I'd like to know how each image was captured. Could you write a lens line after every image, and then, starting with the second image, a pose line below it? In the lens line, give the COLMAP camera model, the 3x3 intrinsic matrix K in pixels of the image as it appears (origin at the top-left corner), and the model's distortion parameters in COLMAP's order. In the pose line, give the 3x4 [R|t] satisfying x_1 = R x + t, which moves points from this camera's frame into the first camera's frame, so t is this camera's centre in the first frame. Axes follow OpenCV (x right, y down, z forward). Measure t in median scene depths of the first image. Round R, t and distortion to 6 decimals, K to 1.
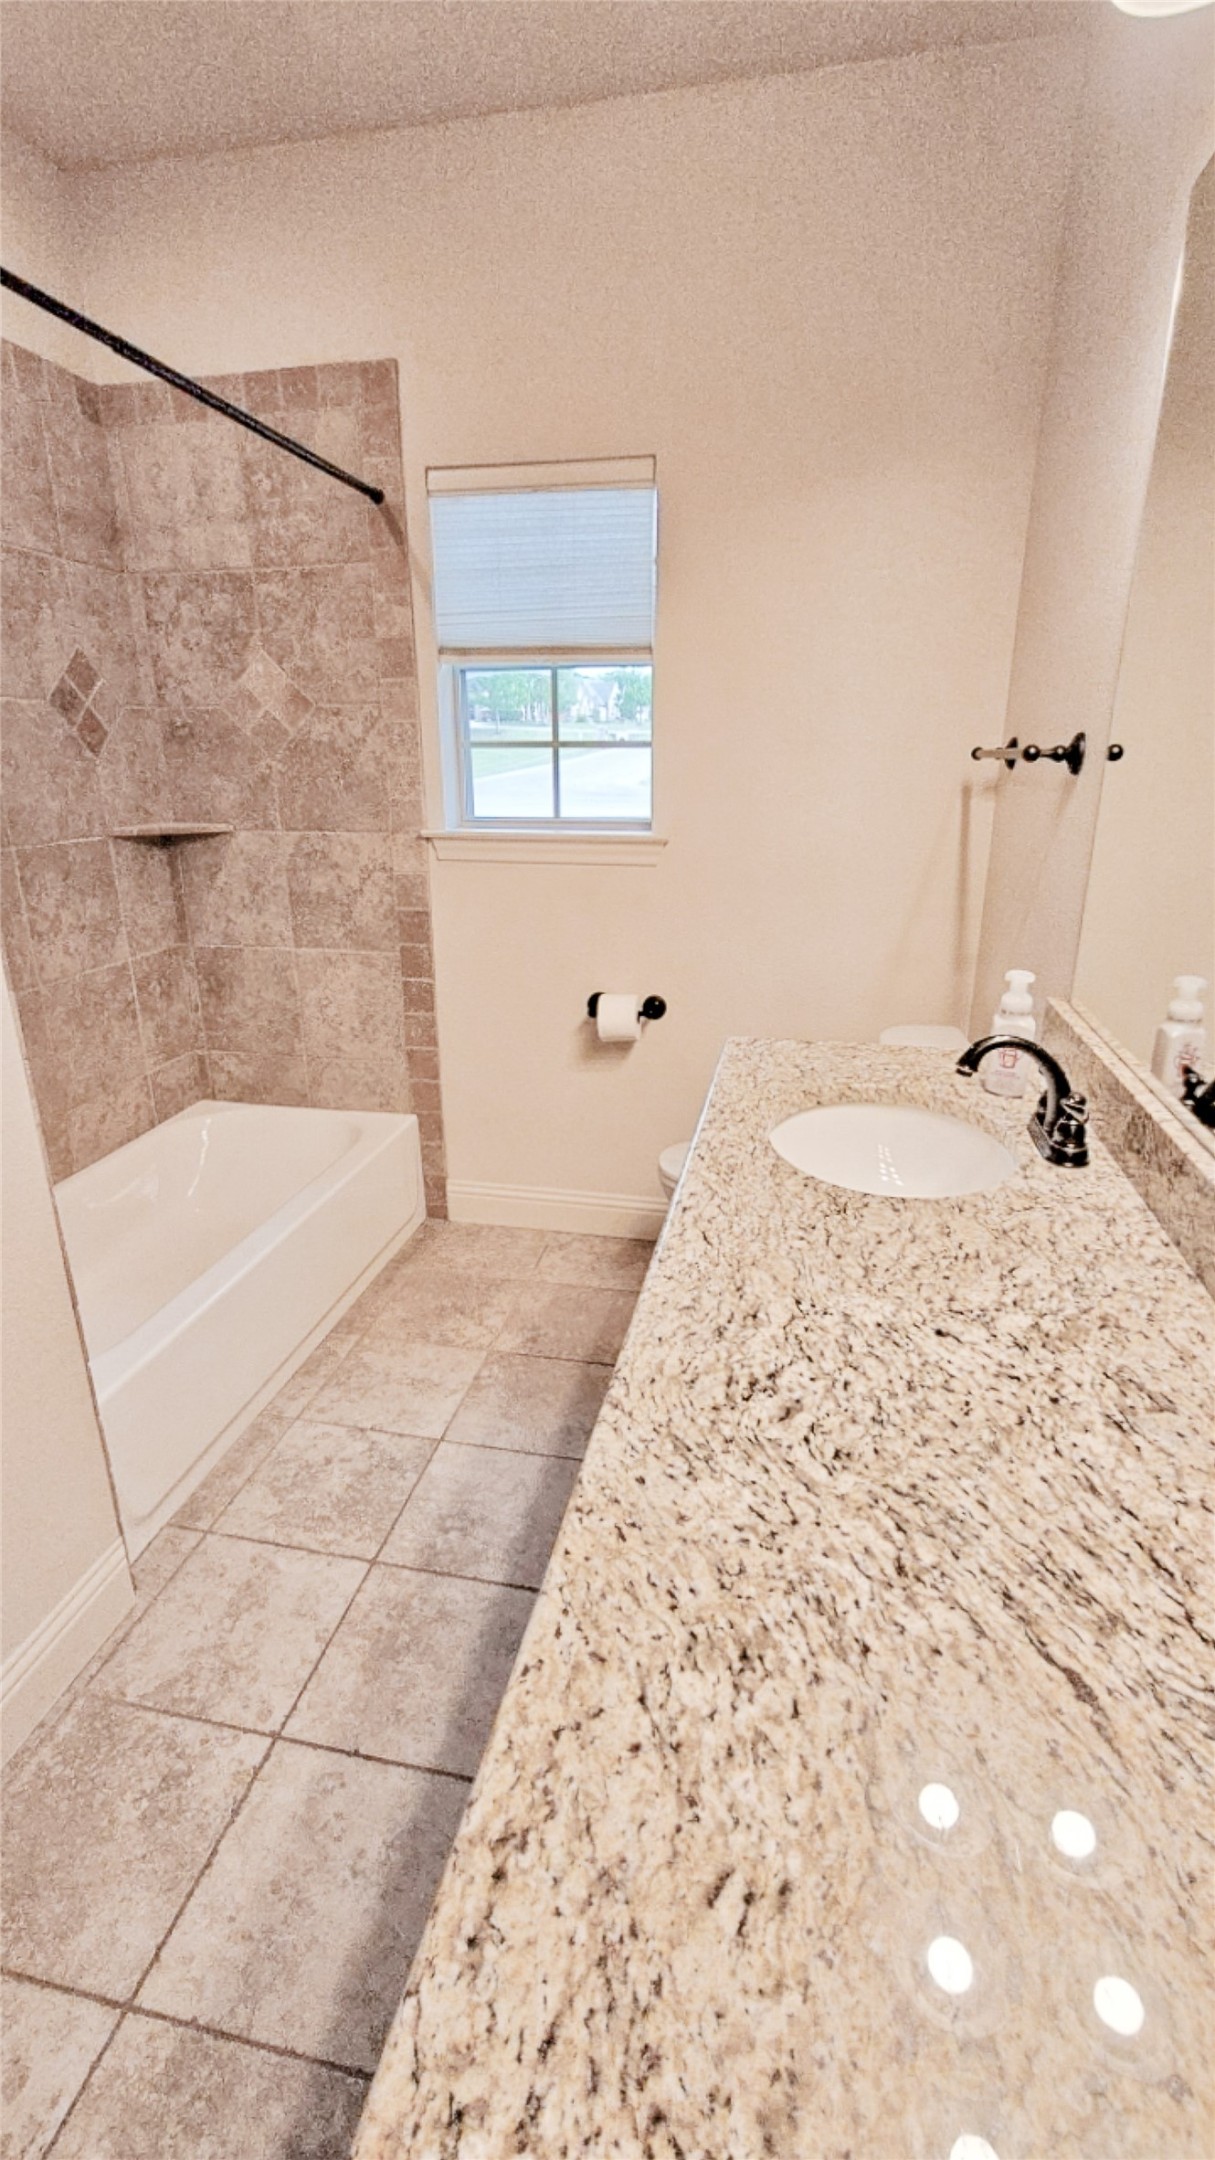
lens RADIAL K [[974.8, 0, 603.8], [0, 974.8, 1083.1], [0, 0, 1]] dist [-0.001560, -0.000243]
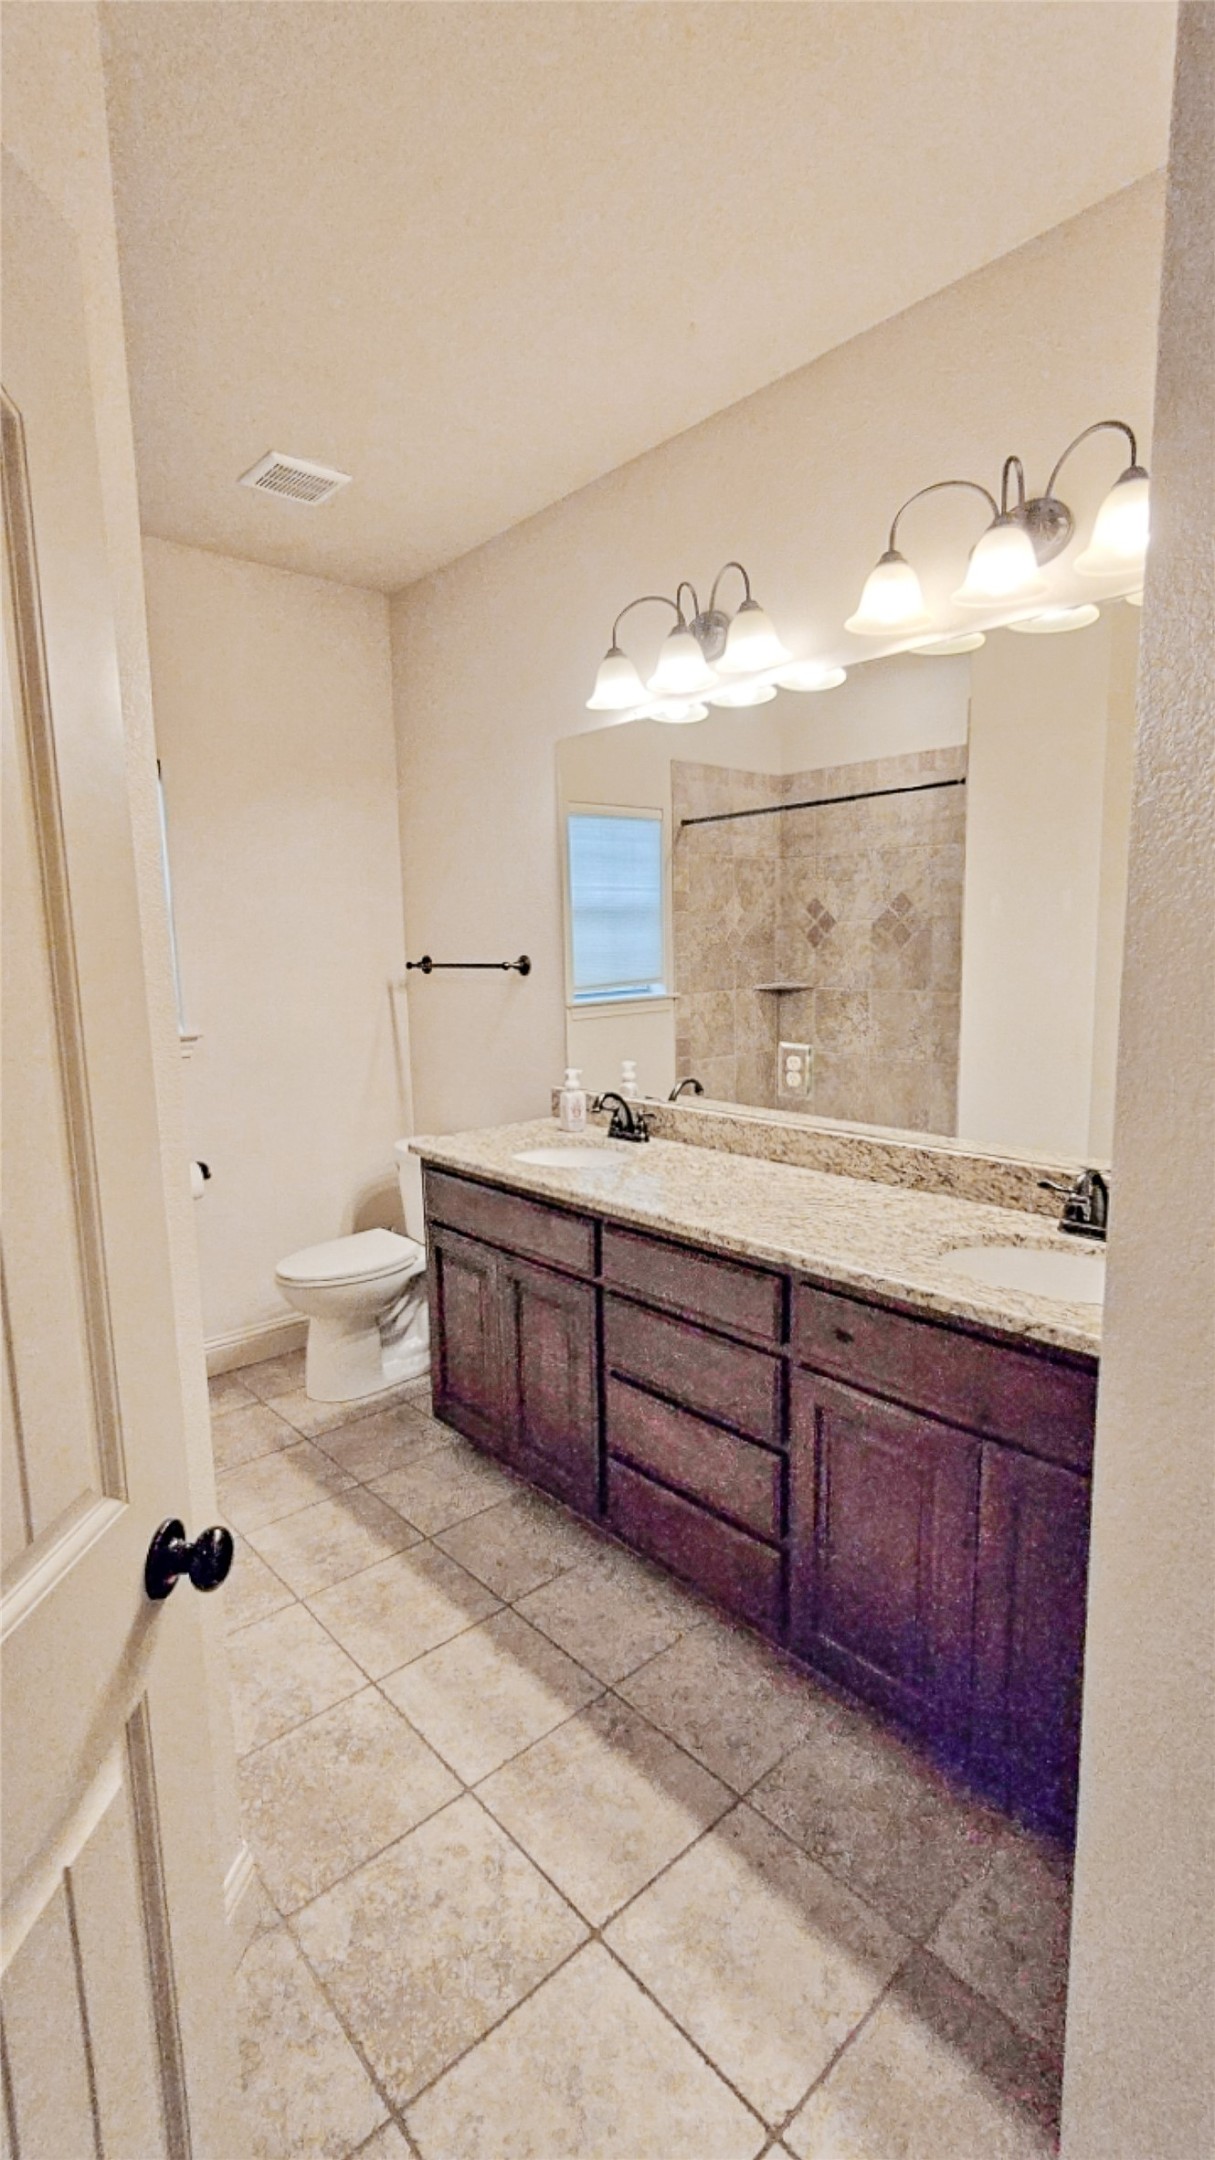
lens RADIAL K [[974.8, 0, 609.4], [0, 974.8, 1076.4], [0, 0, 1]] dist [-0.001560, -0.000243]
pose [[0.582964, -0.122312, 0.803239, -1.265198], [0.277757, 0.959044, -0.055551, 0.037400], [-0.763547, 0.255490, 0.593061, -0.293973]]
